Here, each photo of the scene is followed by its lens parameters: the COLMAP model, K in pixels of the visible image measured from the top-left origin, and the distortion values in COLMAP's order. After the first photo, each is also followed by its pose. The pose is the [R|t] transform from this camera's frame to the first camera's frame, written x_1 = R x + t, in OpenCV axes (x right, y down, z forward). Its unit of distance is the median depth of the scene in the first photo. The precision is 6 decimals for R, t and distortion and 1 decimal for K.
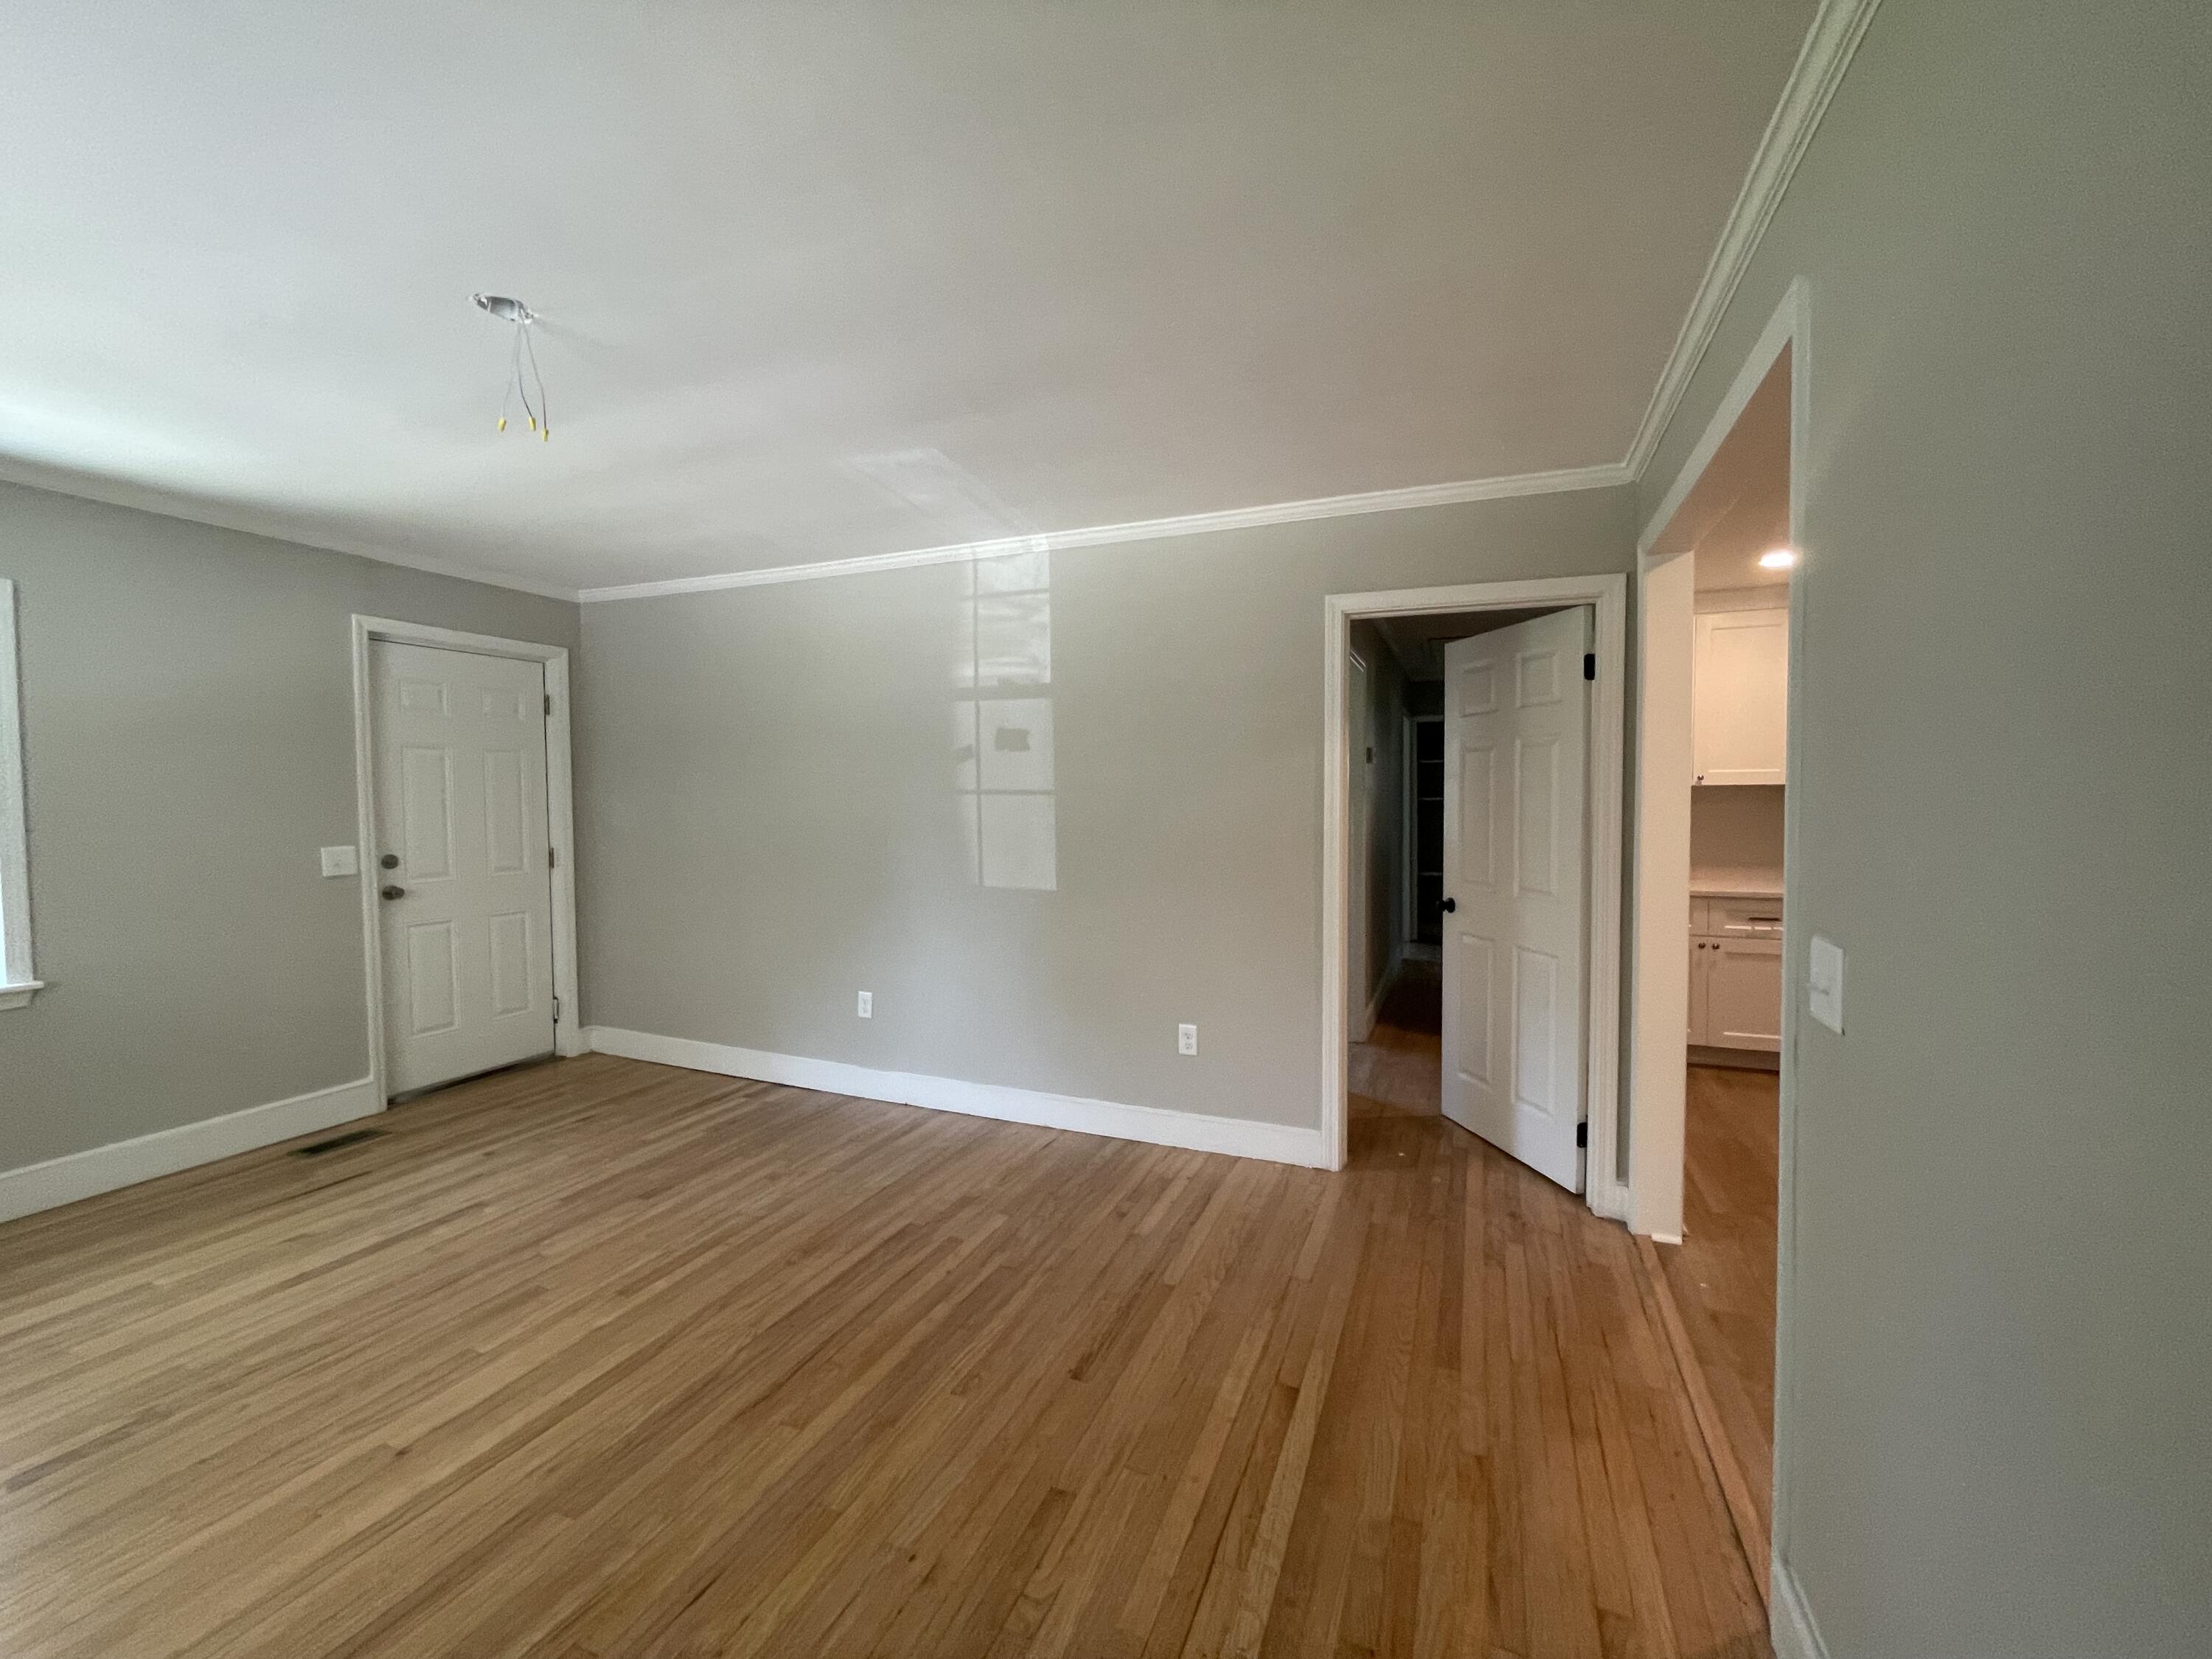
lens RADIAL K [[894.2, 0, 1103.2], [0, 894.2, 834.8], [0, 0, 1]] dist [-0.002581, -0.000423]
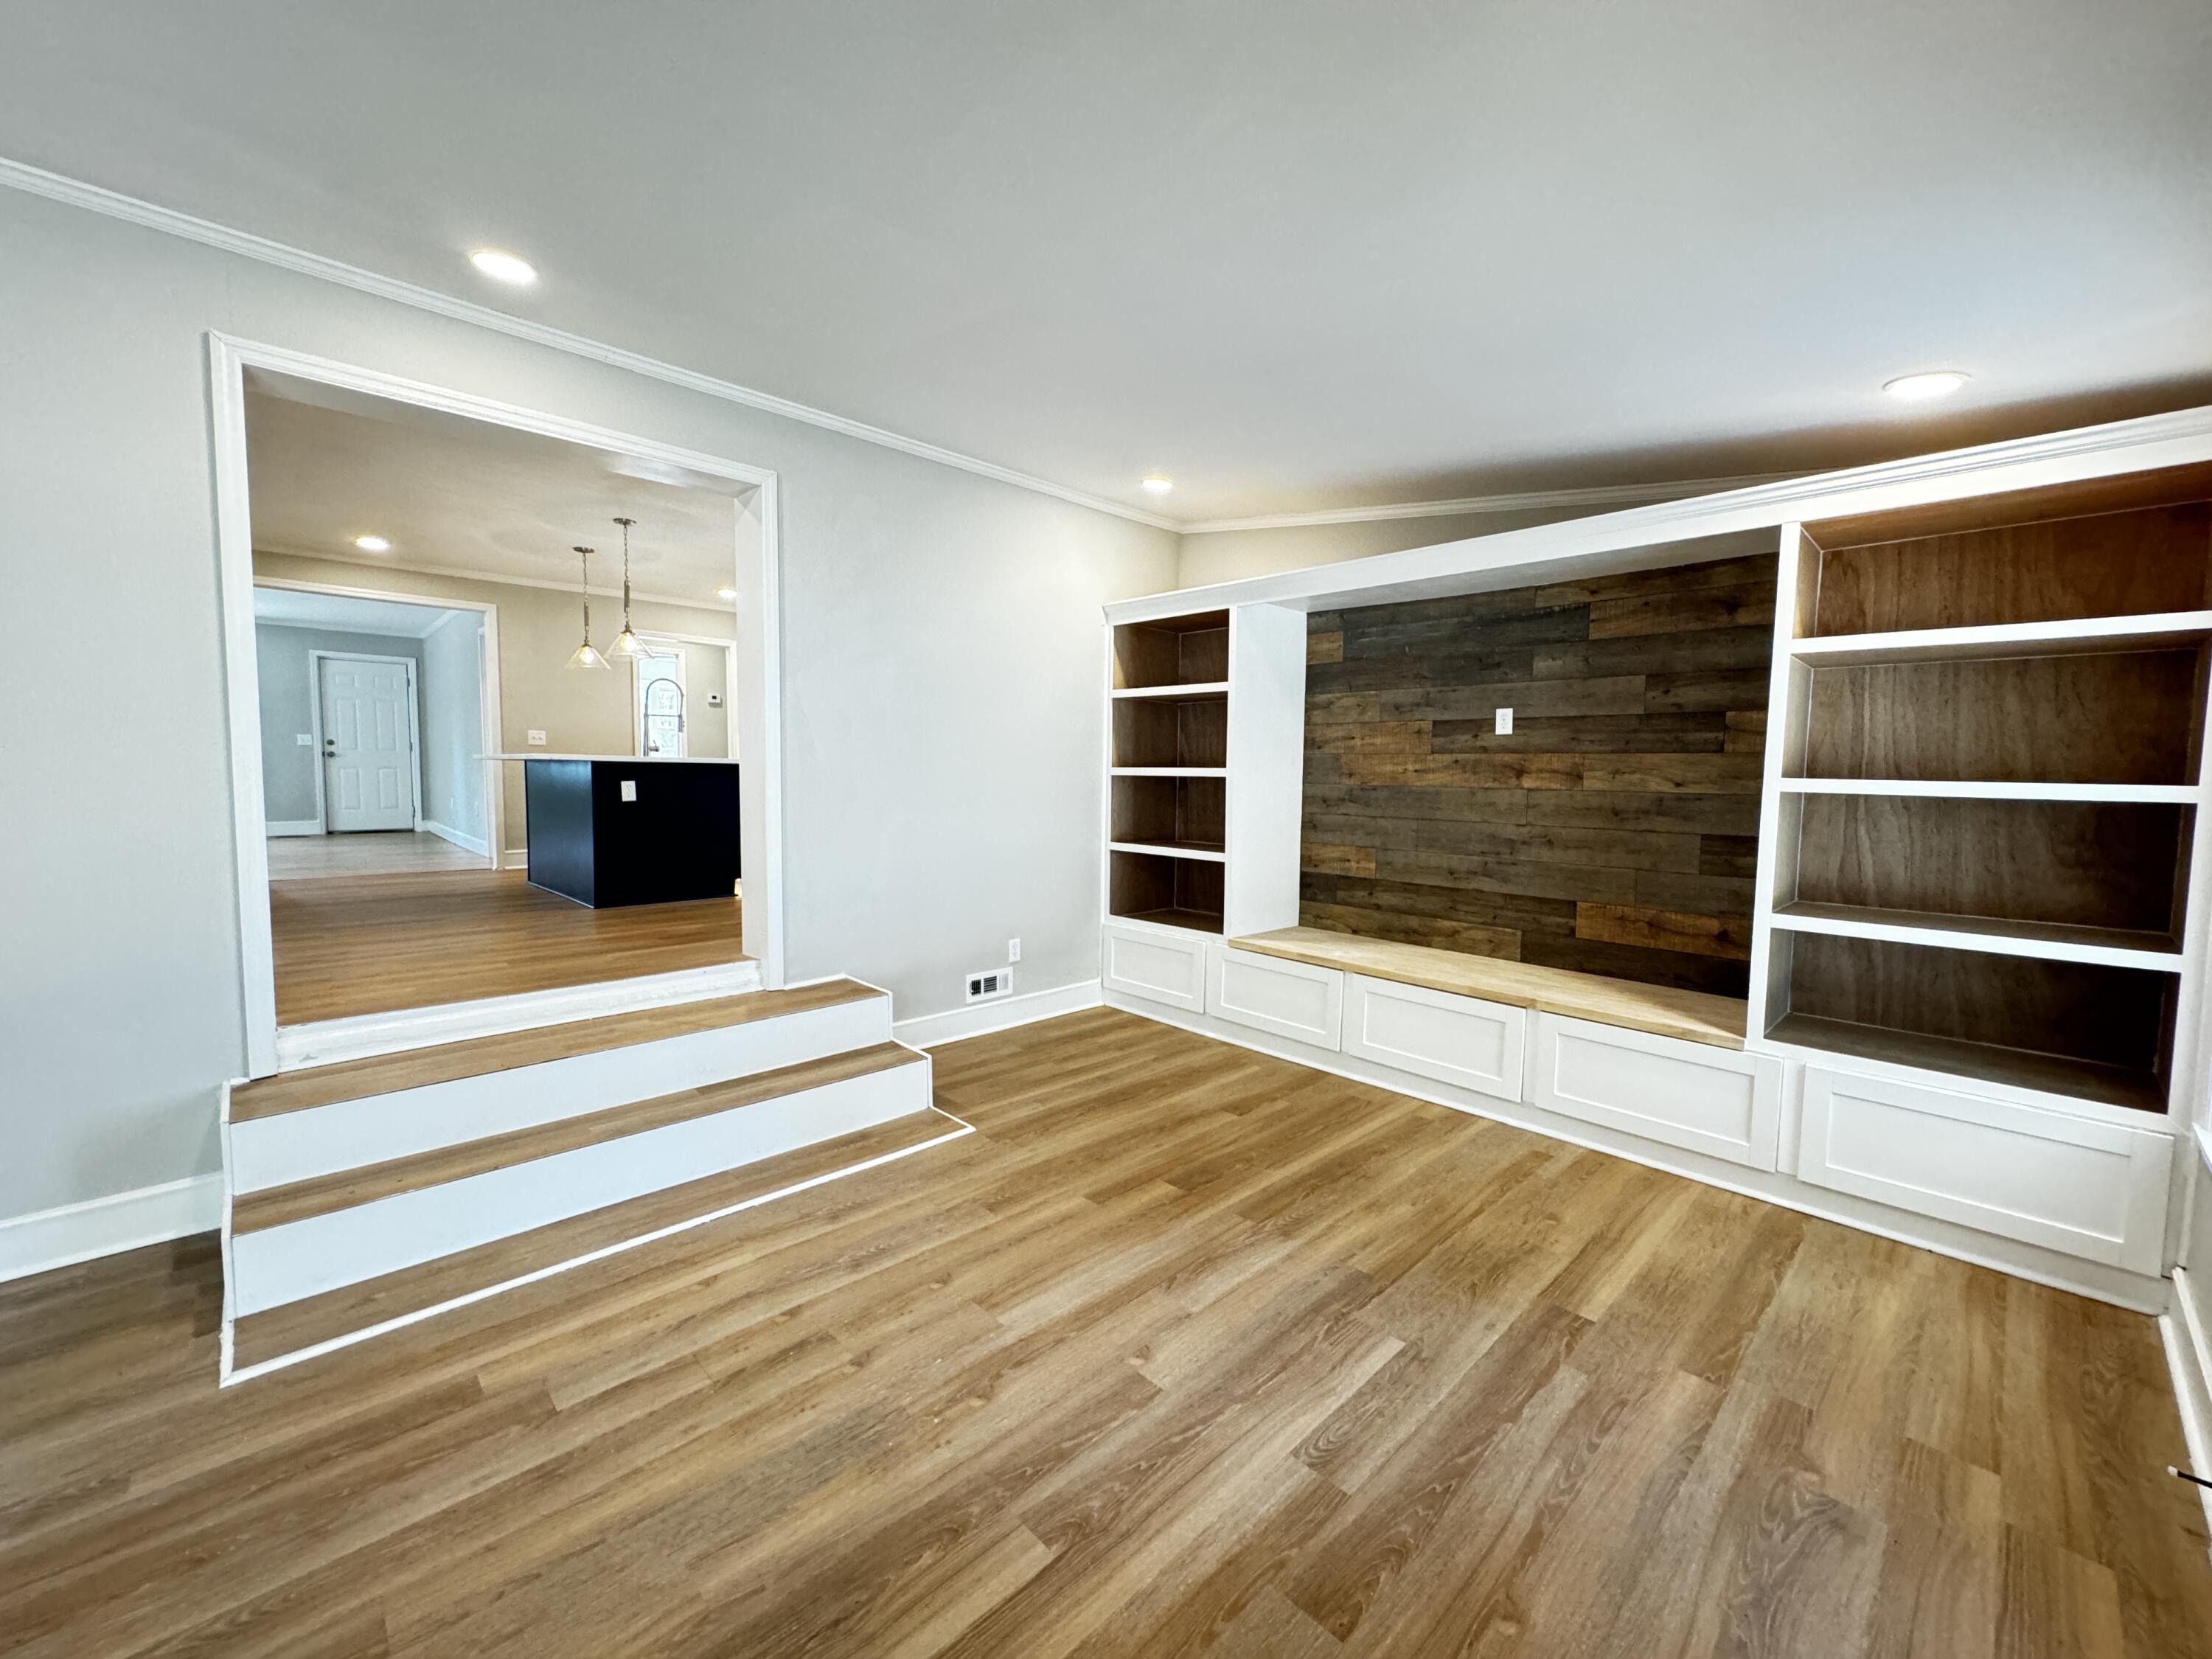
lens RADIAL K [[882.8, 0, 1108.7], [0, 882.8, 828.8], [0, 0, 1]] dist [-0.001717, 0.001209]
pose [[0.919557, 0.042599, -0.390641, 2.490879], [-0.033823, 0.998998, 0.029320, 0.139051], [0.391498, -0.013749, 0.920076, -0.542156]]
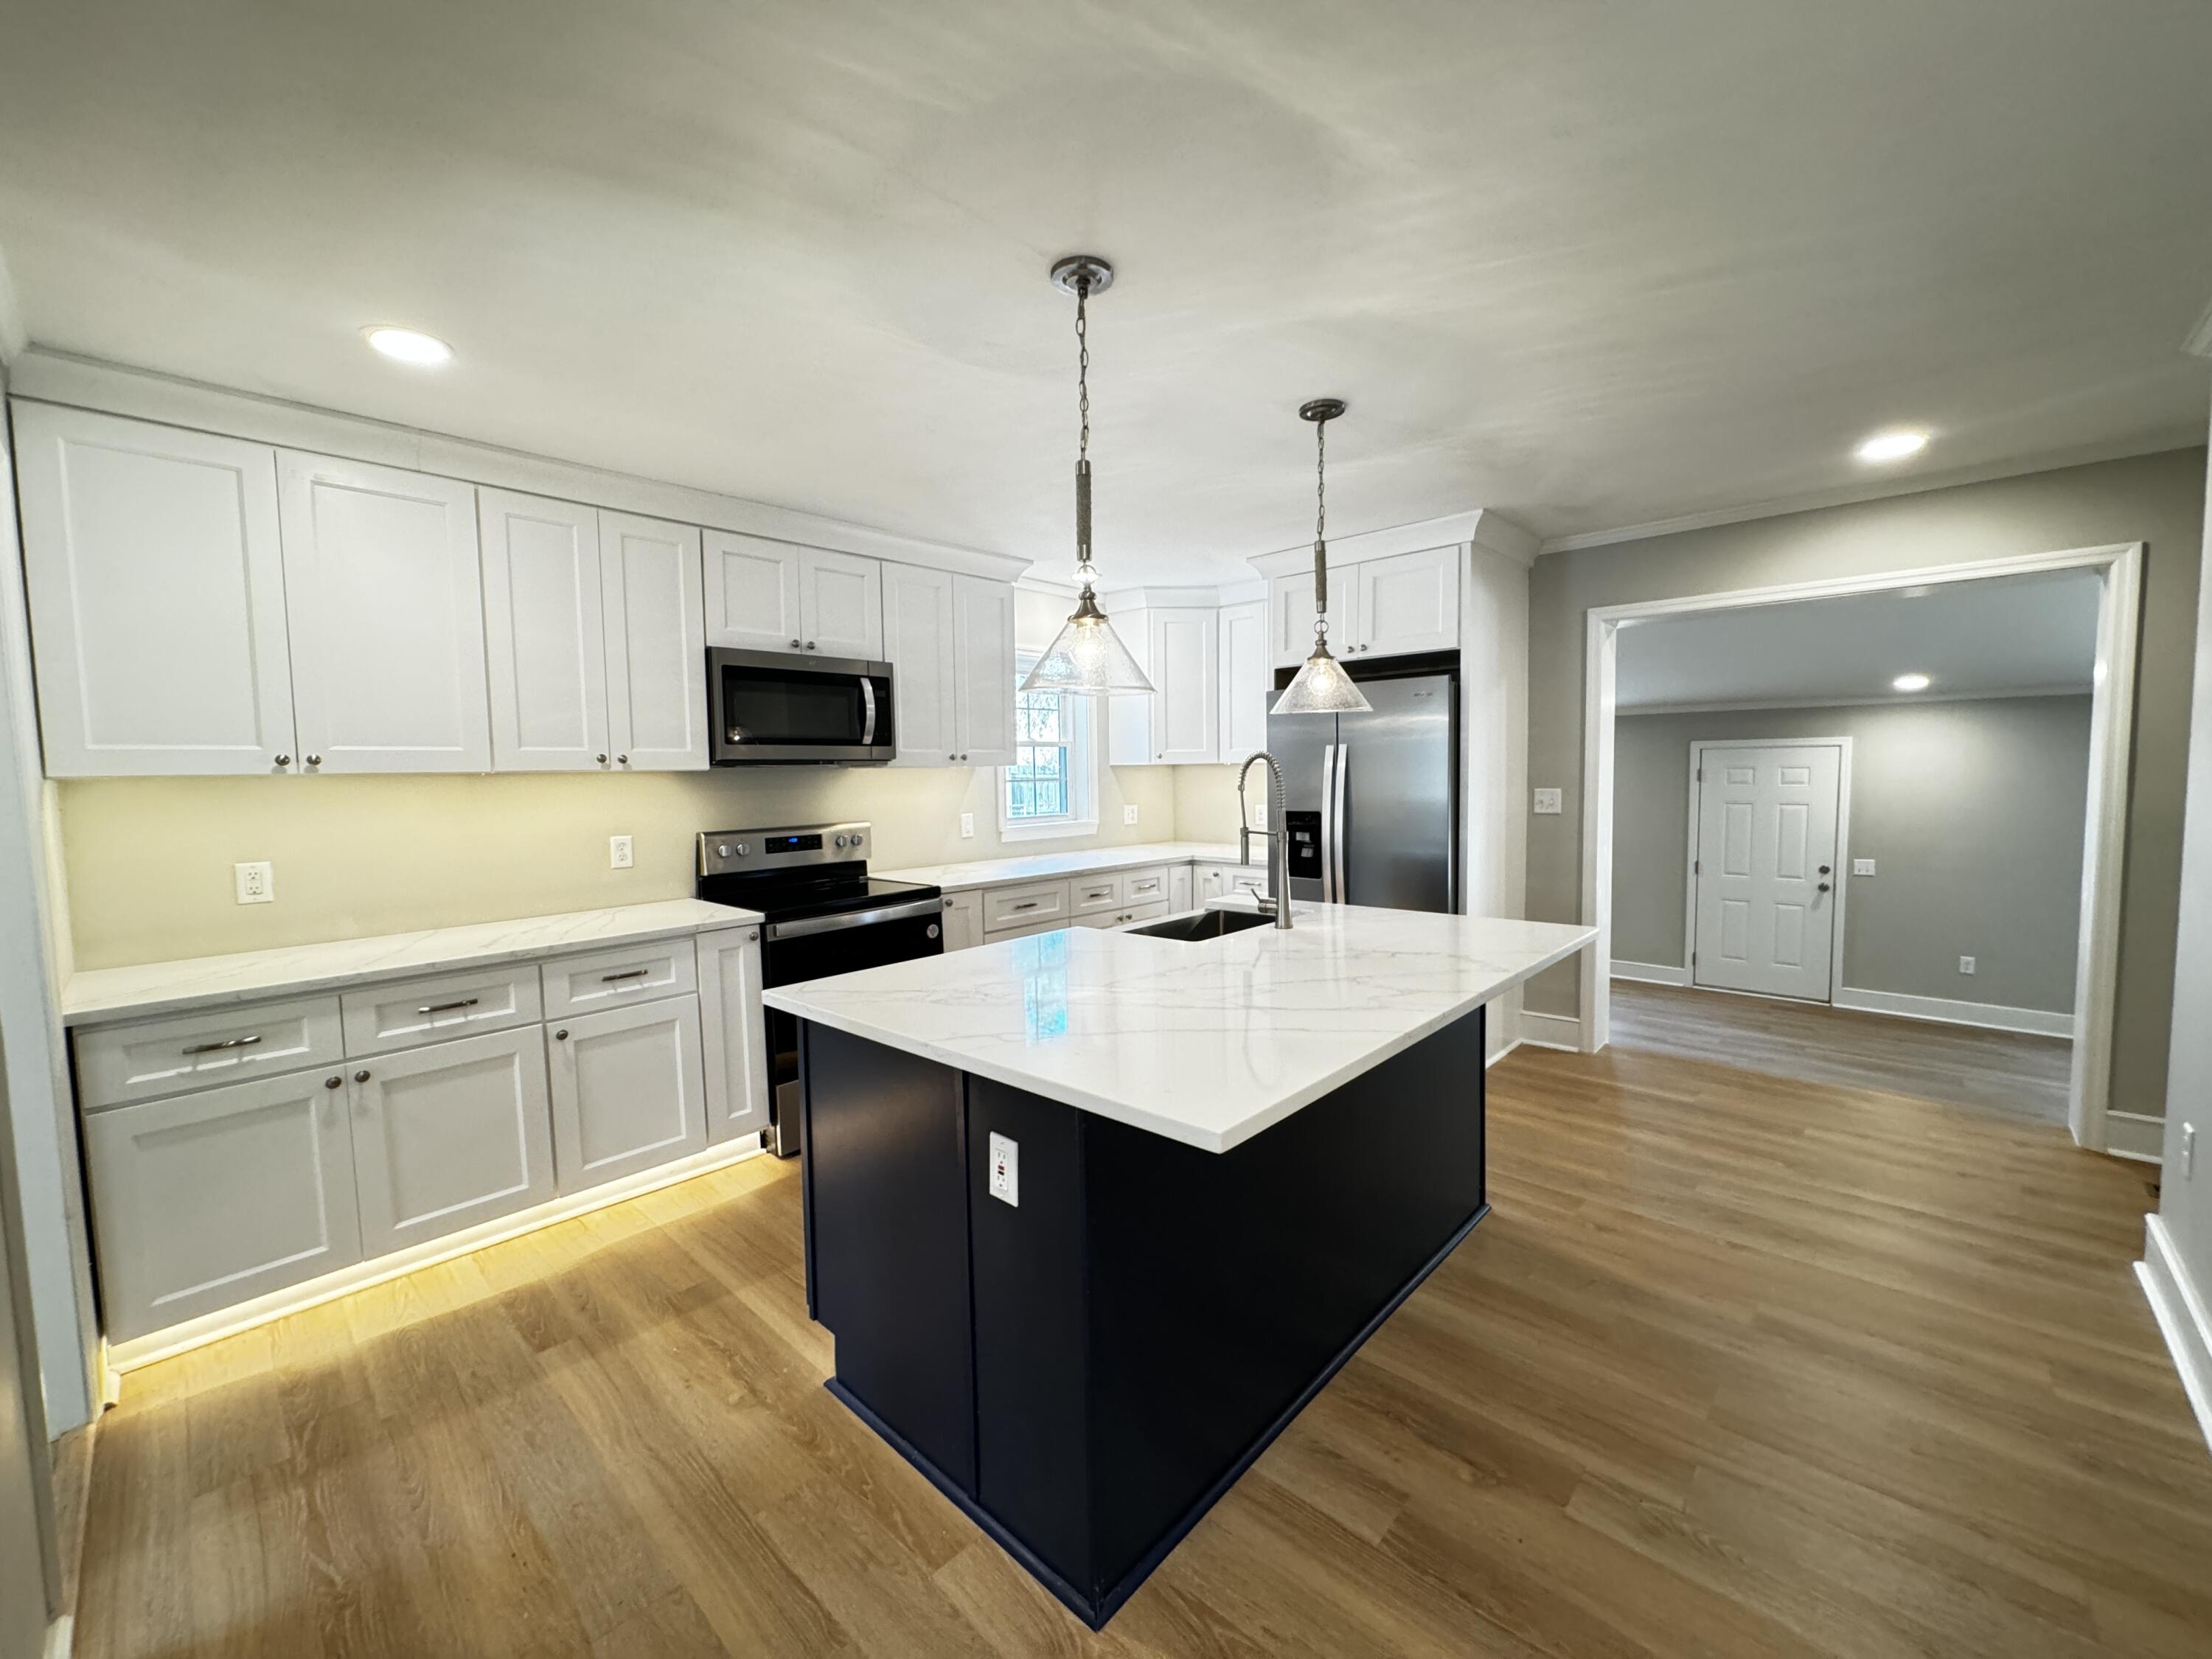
lens RADIAL K [[882.8, 0, 1108.2], [0, 882.8, 822.7], [0, 0, 1]] dist [-0.001717, 0.001209]
pose [[0.341251, -0.055780, 0.938316, 0.416378], [0.056721, 0.997641, 0.038678, -0.025571], [-0.938259, 0.040023, 0.343610, 0.467318]]
